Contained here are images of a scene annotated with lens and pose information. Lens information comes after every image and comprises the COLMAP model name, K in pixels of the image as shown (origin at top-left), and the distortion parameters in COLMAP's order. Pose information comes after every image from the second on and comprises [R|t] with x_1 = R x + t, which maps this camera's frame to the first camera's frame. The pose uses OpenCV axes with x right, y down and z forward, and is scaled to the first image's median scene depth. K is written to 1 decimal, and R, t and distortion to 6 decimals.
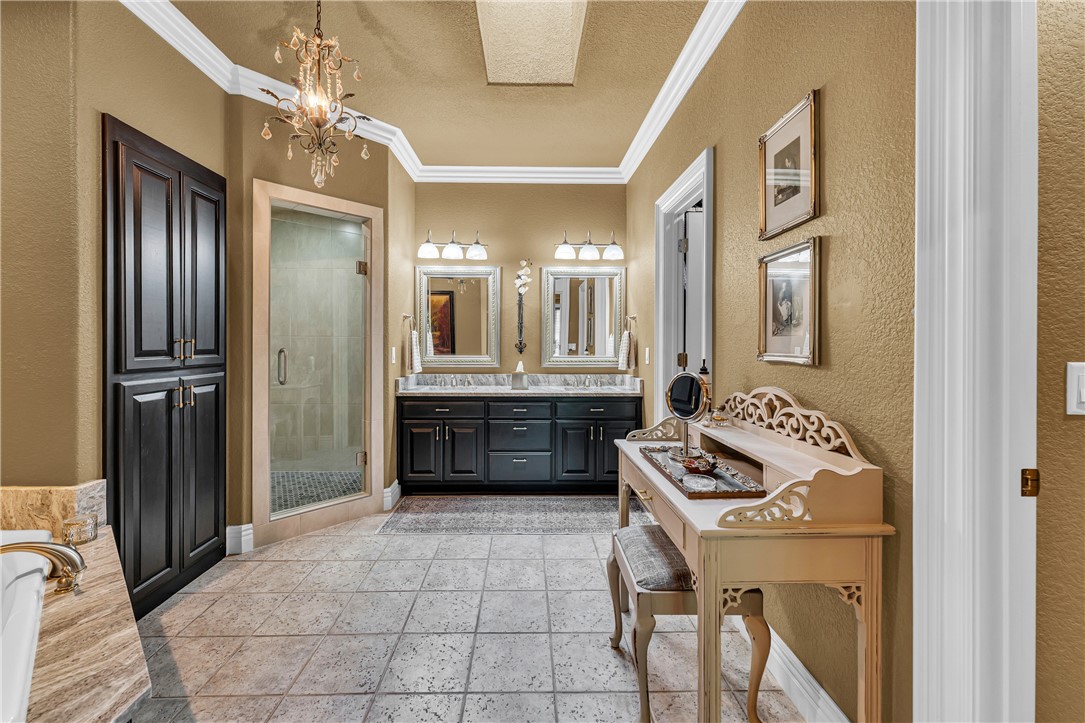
lens RADIAL K [[438.6, 0, 532.1], [0, 438.6, 341.4], [0, 0, 1]] dist [0.003882, -0.000187]
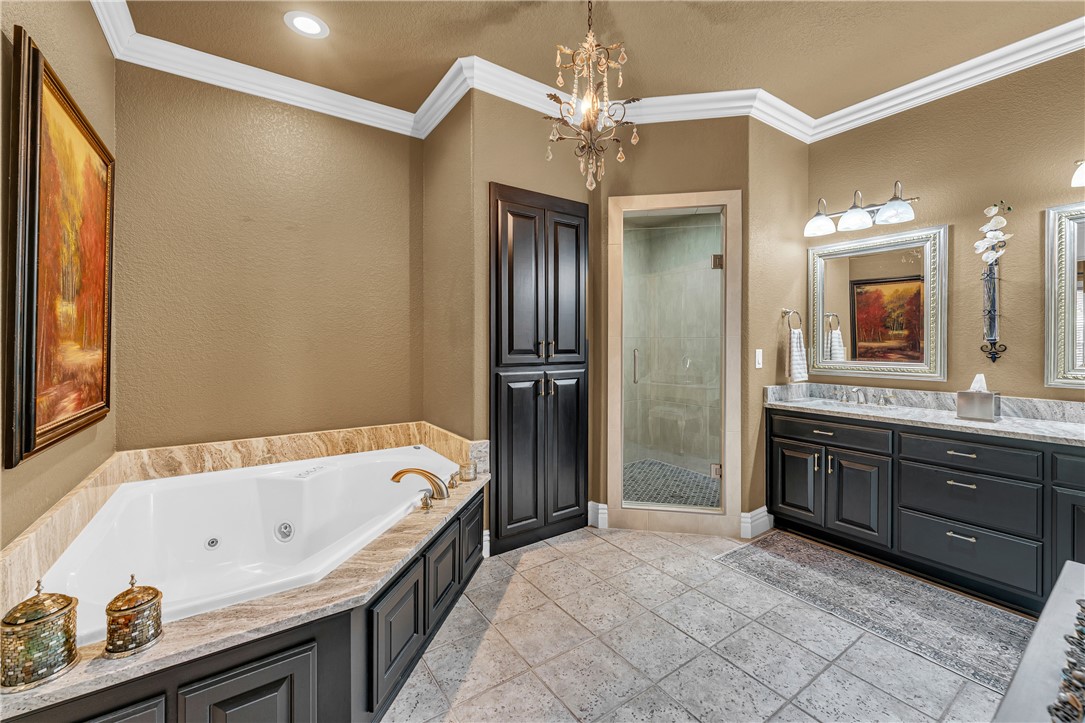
lens RADIAL K [[438.6, 0, 554.3], [0, 438.6, 343.5], [0, 0, 1]] dist [0.003882, -0.000187]
pose [[0.564805, -0.001840, -0.825222, 0.203354], [0.002926, 0.999996, -0.000227, 0.001657], [0.825219, -0.002286, 0.564808, 0.243812]]
